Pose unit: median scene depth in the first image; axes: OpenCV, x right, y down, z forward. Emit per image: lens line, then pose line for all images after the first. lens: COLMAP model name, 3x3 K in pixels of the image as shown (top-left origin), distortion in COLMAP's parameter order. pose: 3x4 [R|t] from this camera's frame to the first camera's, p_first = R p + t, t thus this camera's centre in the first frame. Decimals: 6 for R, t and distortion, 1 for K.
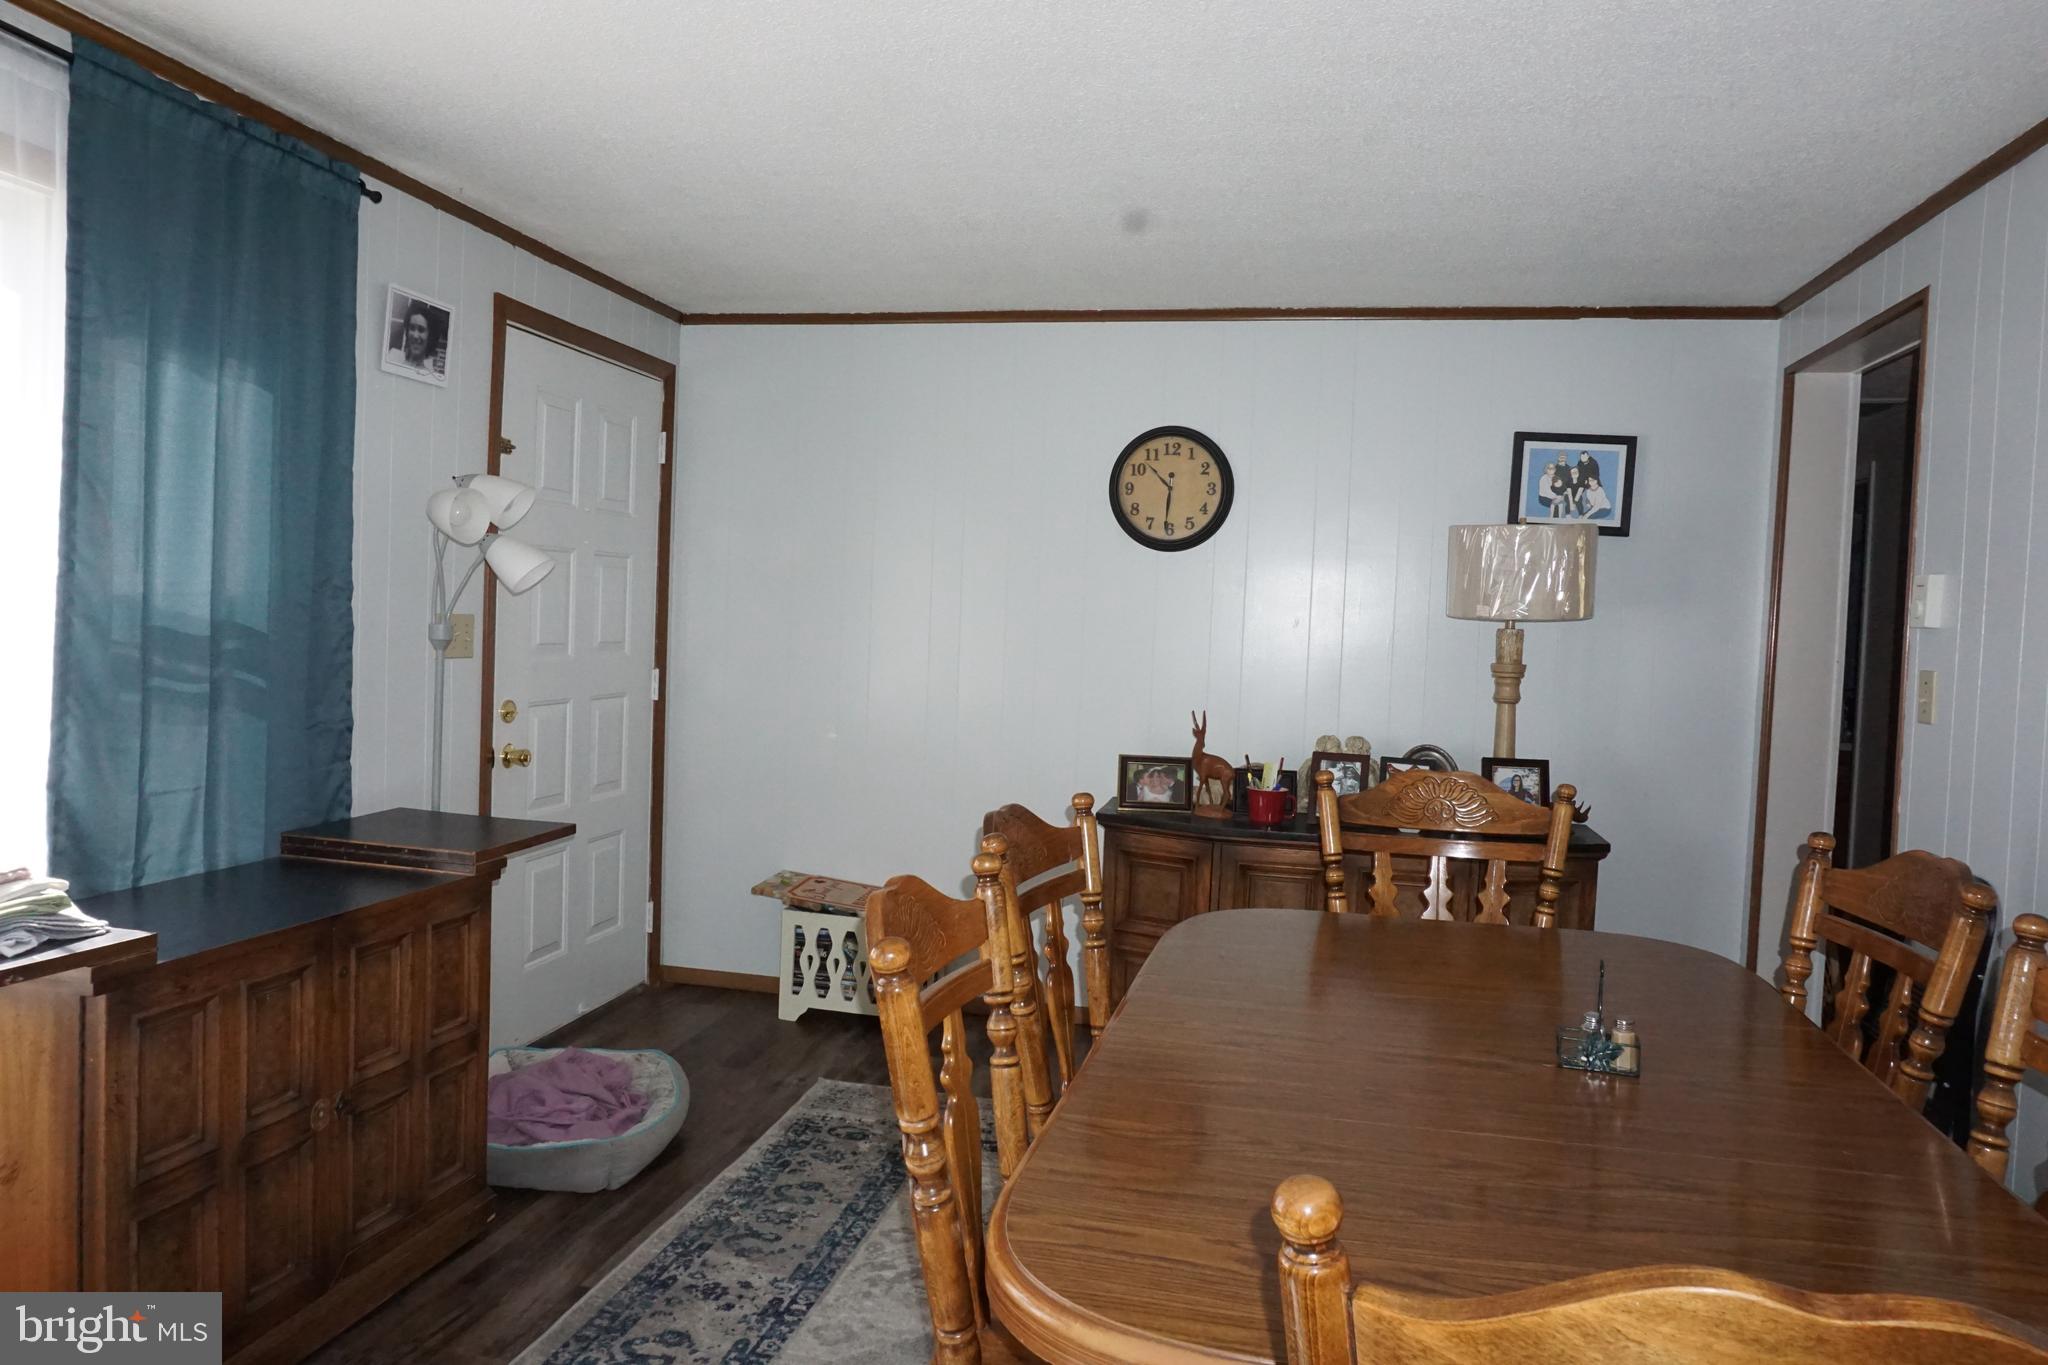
lens RADIAL K [[1373.2, 0, 1023.5], [0, 1373.2, 678.9], [0, 0, 1]] dist [-0.034995, 0.023761]
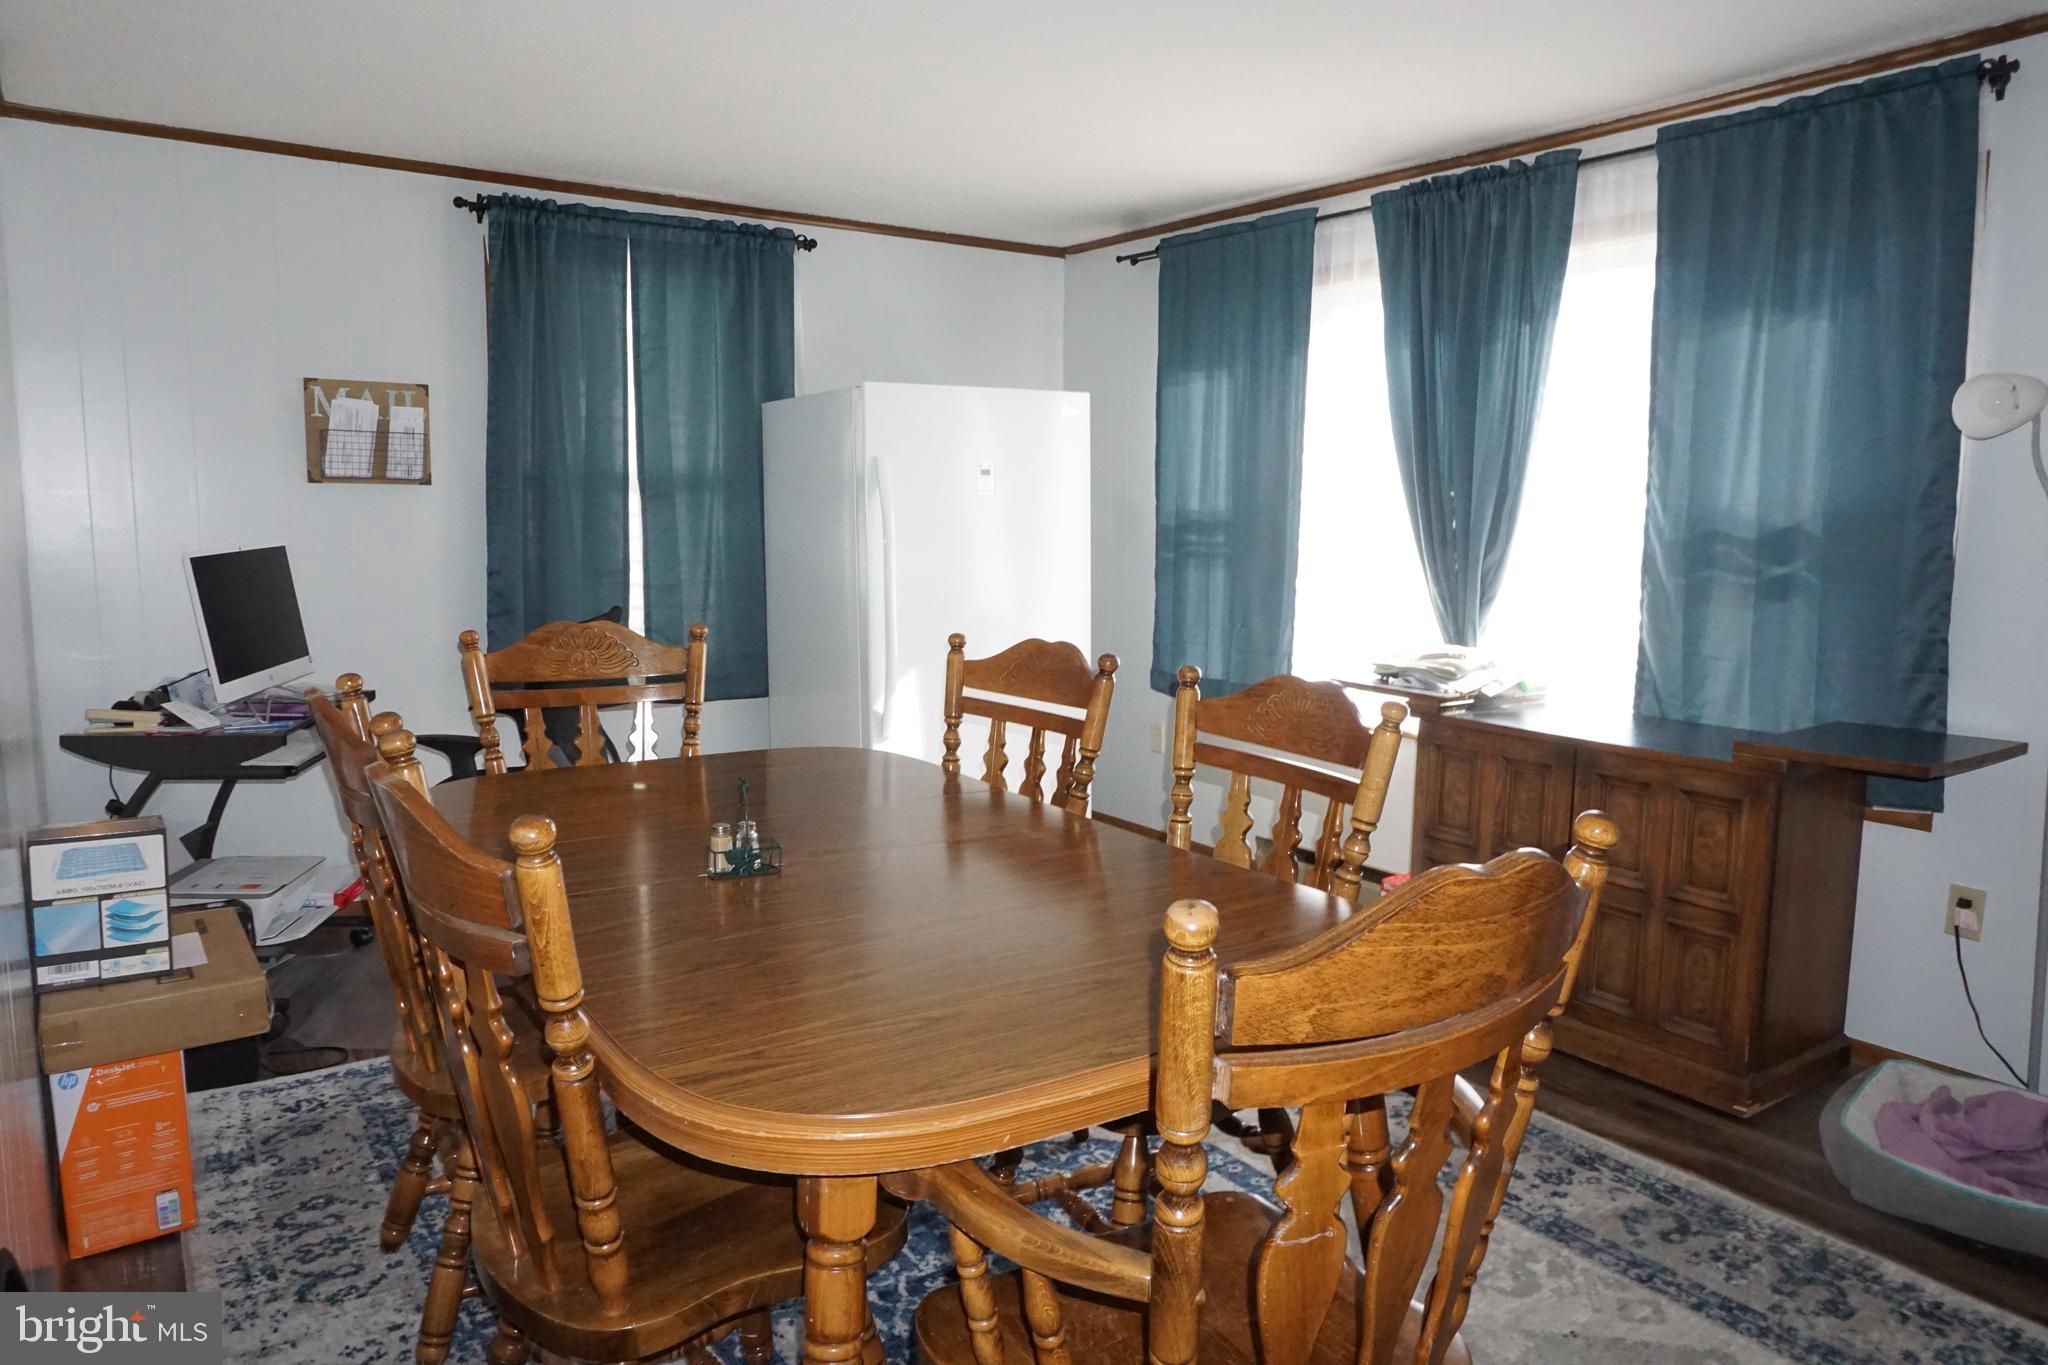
lens RADIAL K [[1373.2, 0, 1023.5], [0, 1373.2, 681.8], [0, 0, 1]] dist [-0.034995, 0.023761]
pose [[-0.690925, 0.045151, -0.721516, 0.683416], [-0.063881, 0.990330, 0.123145, -0.012726], [0.720099, 0.131176, -0.681359, 1.226759]]
